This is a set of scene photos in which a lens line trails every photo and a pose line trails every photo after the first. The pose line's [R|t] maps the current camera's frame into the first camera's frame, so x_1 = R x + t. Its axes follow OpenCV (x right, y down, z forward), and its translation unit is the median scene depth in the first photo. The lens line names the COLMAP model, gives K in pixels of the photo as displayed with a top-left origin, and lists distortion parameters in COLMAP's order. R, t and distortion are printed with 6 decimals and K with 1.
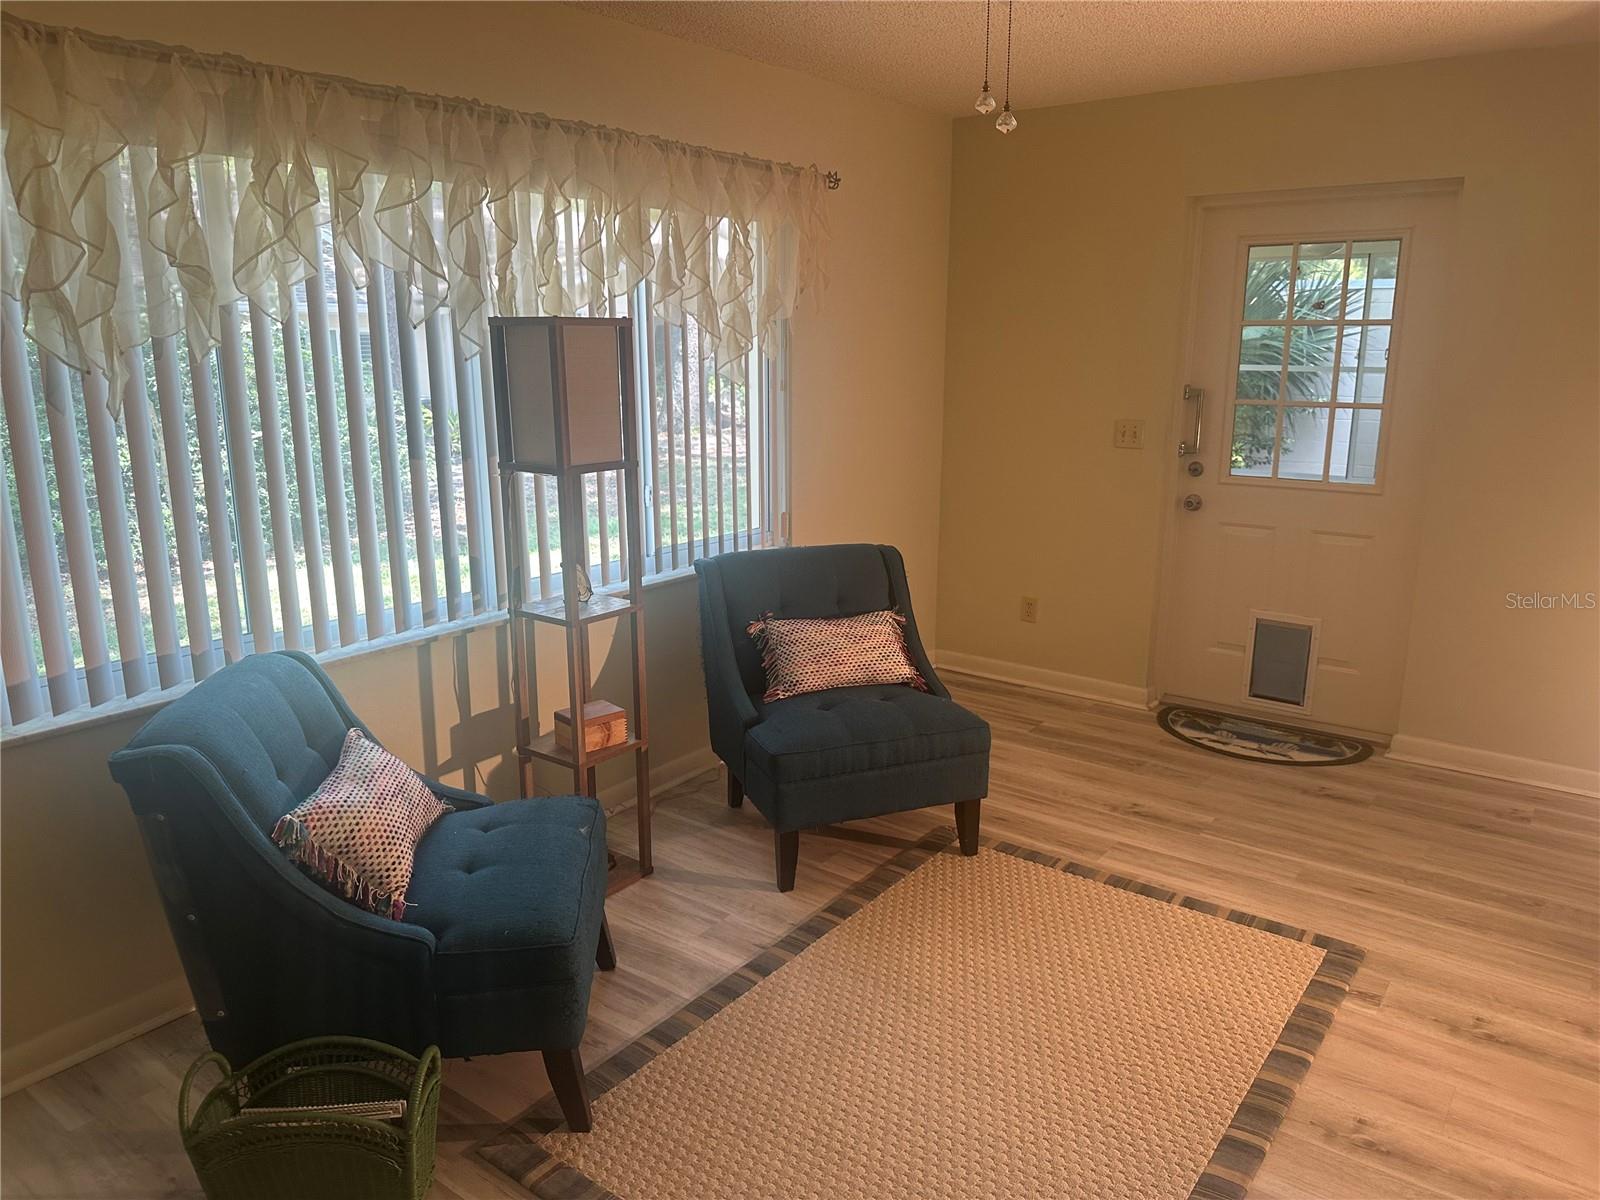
lens RADIAL K [[1119.8, 0, 801.8], [0, 1119.8, 580.1], [0, 0, 1]] dist [0.095449, -0.143134]
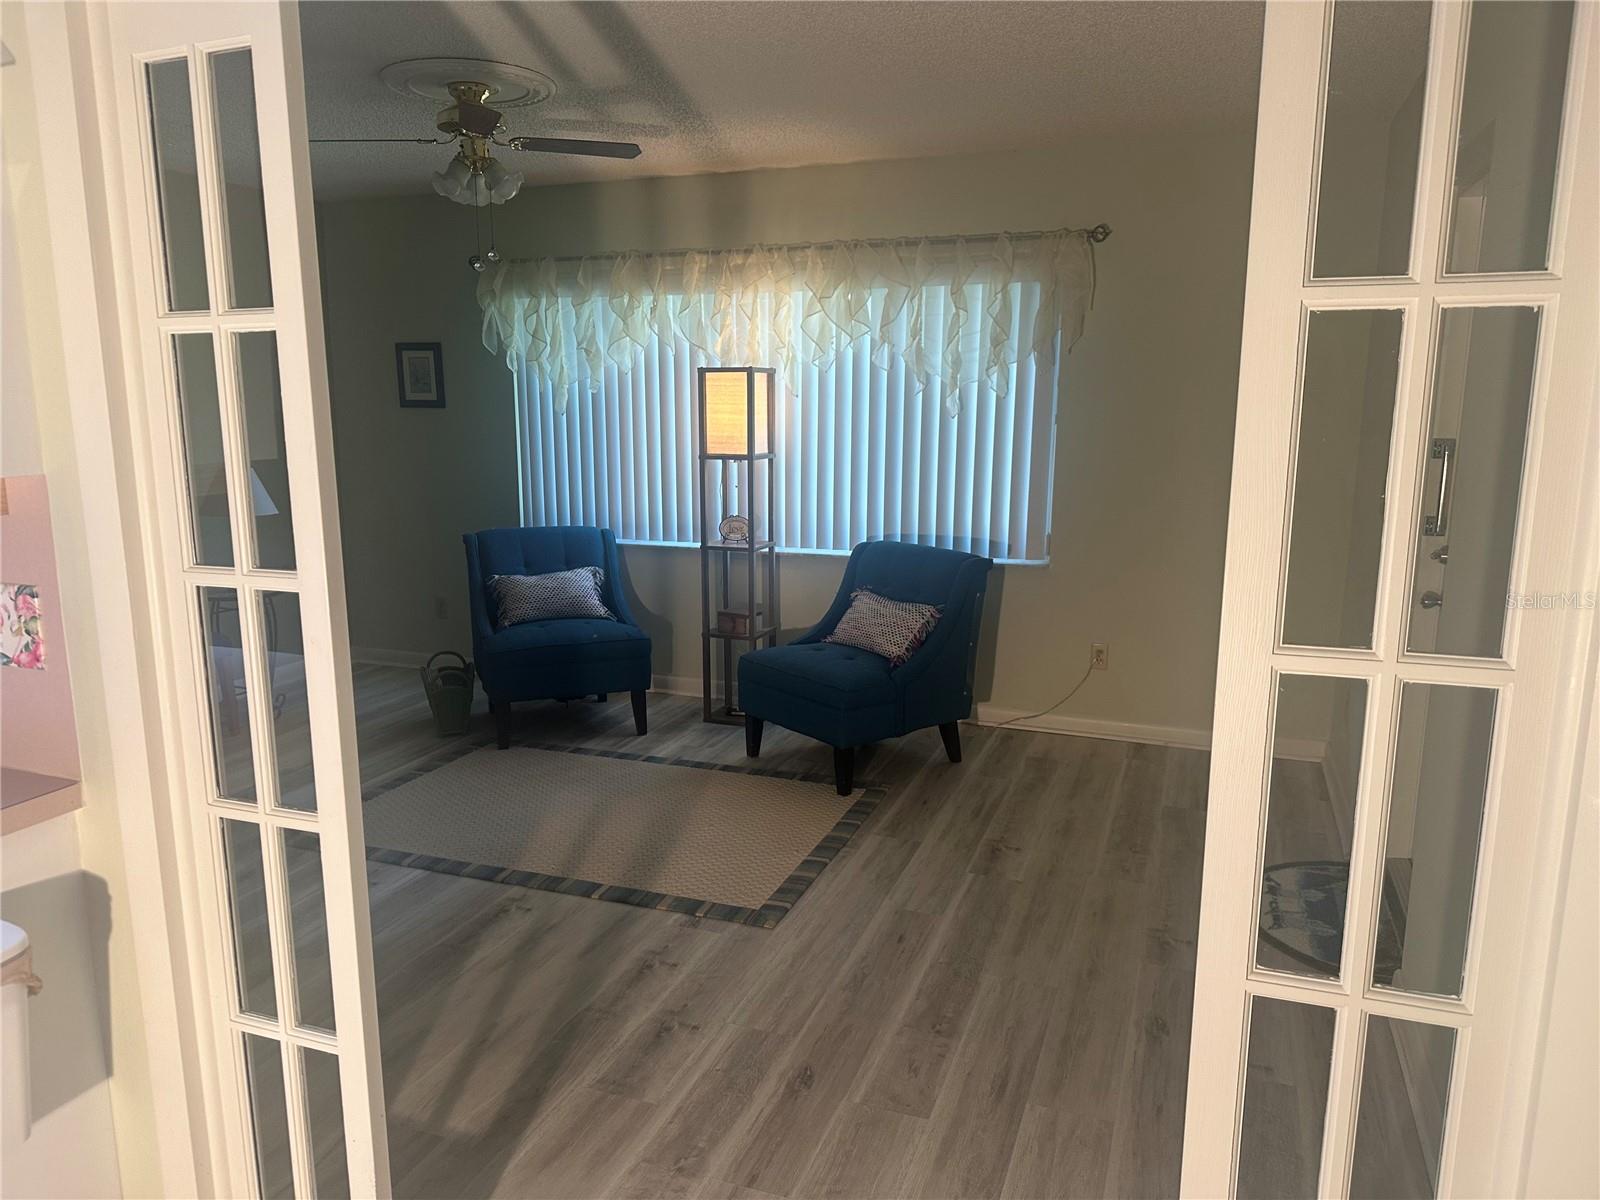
lens RADIAL K [[1119.8, 0, 801.8], [0, 1119.8, 580.1], [0, 0, 1]] dist [0.095449, -0.143134]
pose [[0.285751, 0.157074, -0.945343, 1.440027], [-0.204335, 0.973776, 0.100034, -0.111600], [0.936266, 0.164582, 0.310354, 0.618416]]
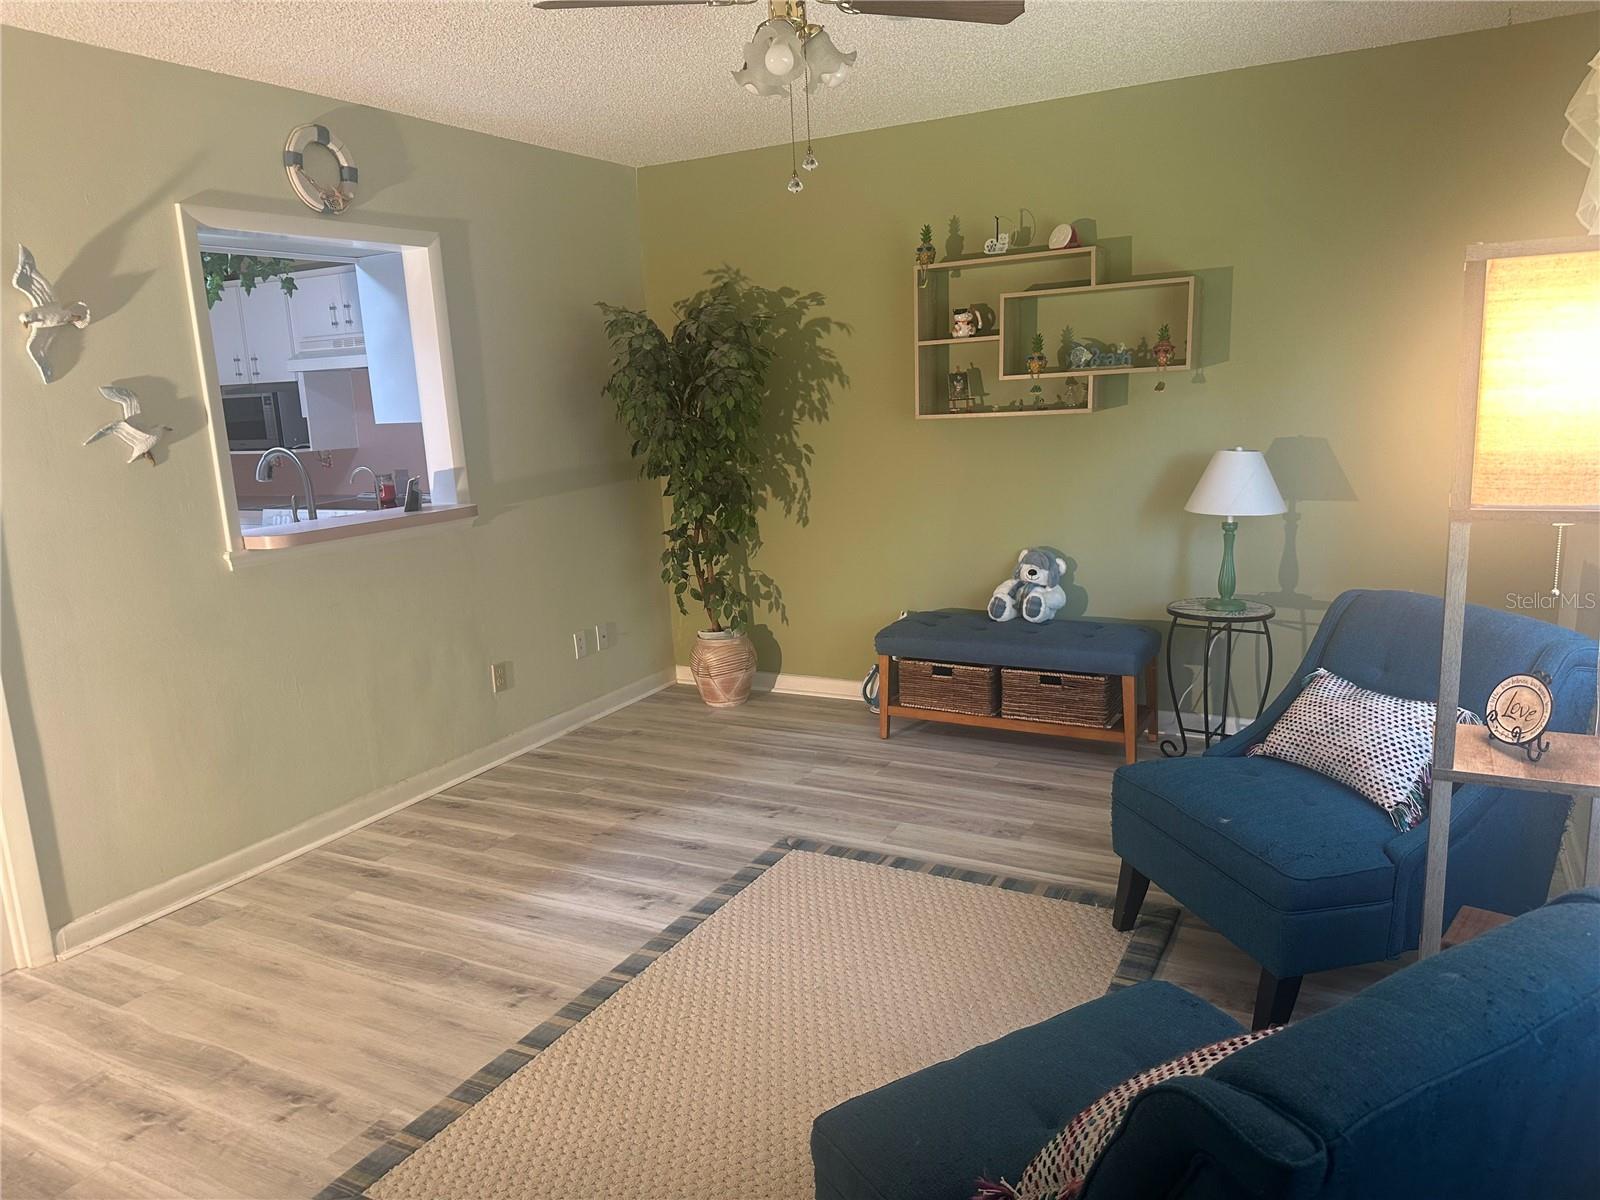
lens RADIAL K [[1119.8, 0, 801.8], [0, 1119.8, 580.1], [0, 0, 1]] dist [0.095449, -0.143134]
pose [[-0.988181, 0.070701, -0.136013, 0.247589], [0.015034, 0.927708, 0.373004, -0.294842], [0.152552, 0.366550, -0.917807, 1.517184]]
